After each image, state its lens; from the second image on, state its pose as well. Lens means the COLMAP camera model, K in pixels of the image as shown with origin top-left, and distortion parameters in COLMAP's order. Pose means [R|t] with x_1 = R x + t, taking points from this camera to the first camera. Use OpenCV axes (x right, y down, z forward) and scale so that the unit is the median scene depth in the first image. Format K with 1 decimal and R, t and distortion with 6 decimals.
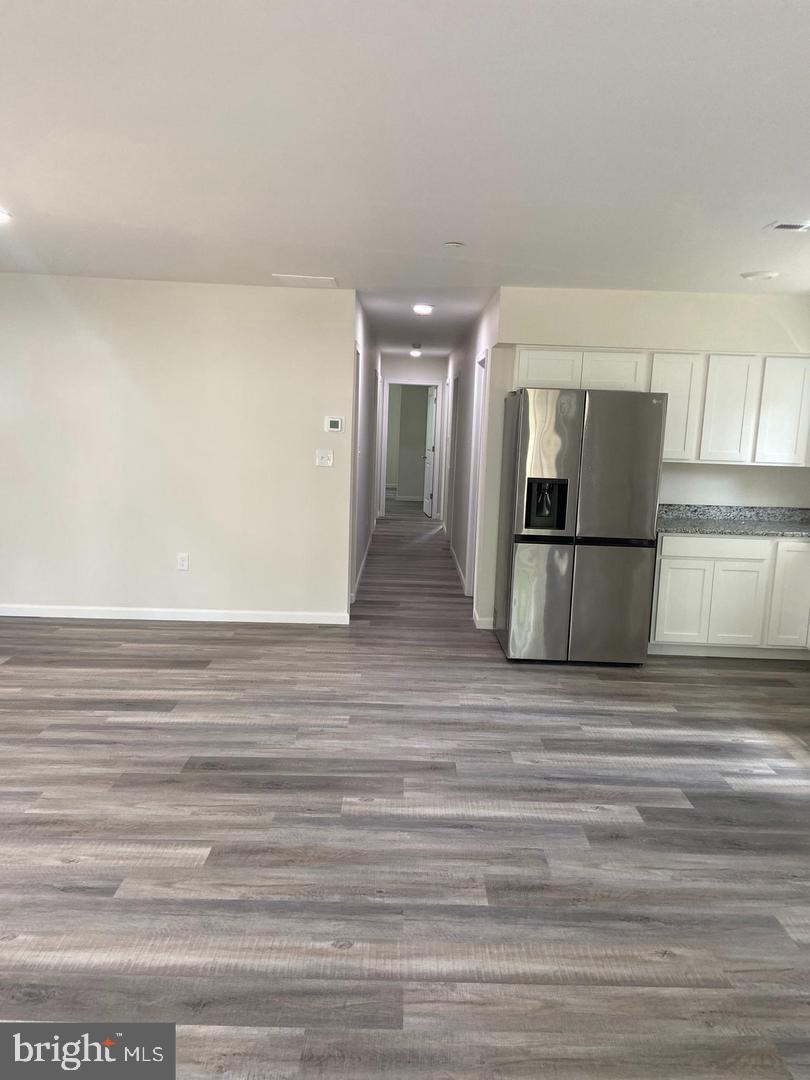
lens RADIAL K [[817.6, 0, 436.6], [0, 817.6, 508.2], [0, 0, 1]] dist [0.074844, -0.106832]
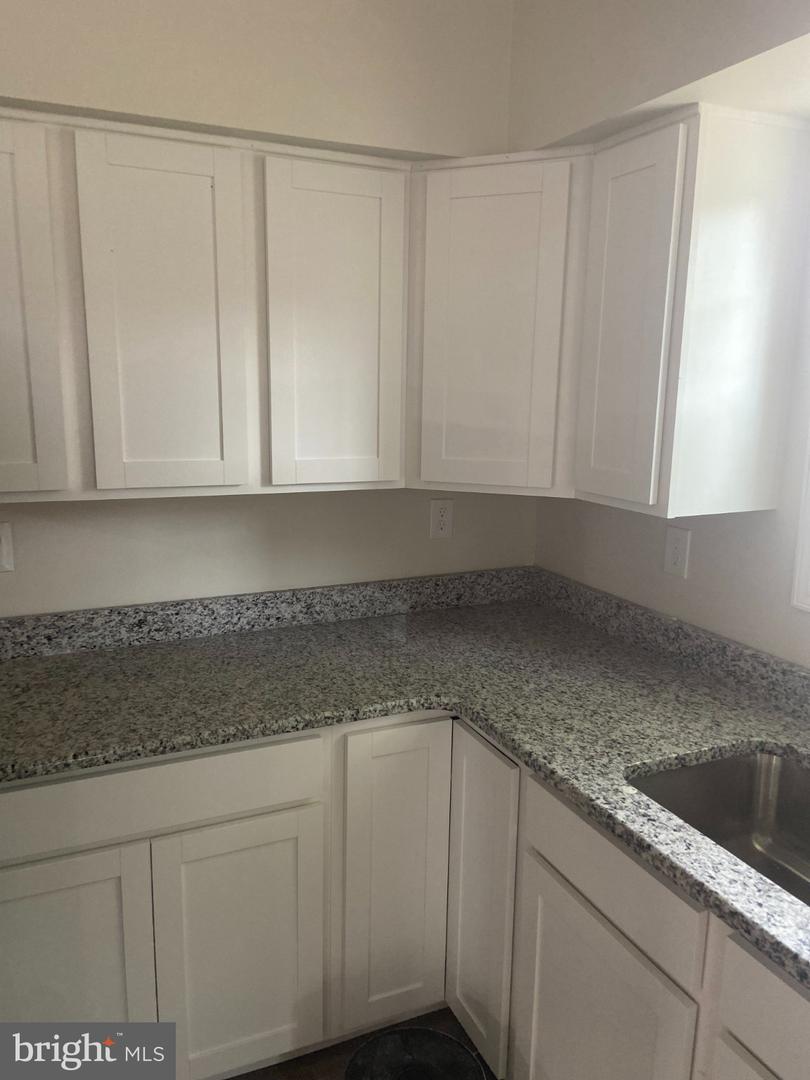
lens RADIAL K [[817.6, 0, 407.9], [0, 817.6, 542.5], [0, 0, 1]] dist [0.074844, -0.106832]
pose [[0.922531, -0.111700, 0.369403, 0.314298], [0.076267, 0.991087, 0.109220, -0.065911], [-0.378311, -0.072586, 0.922828, 0.674025]]
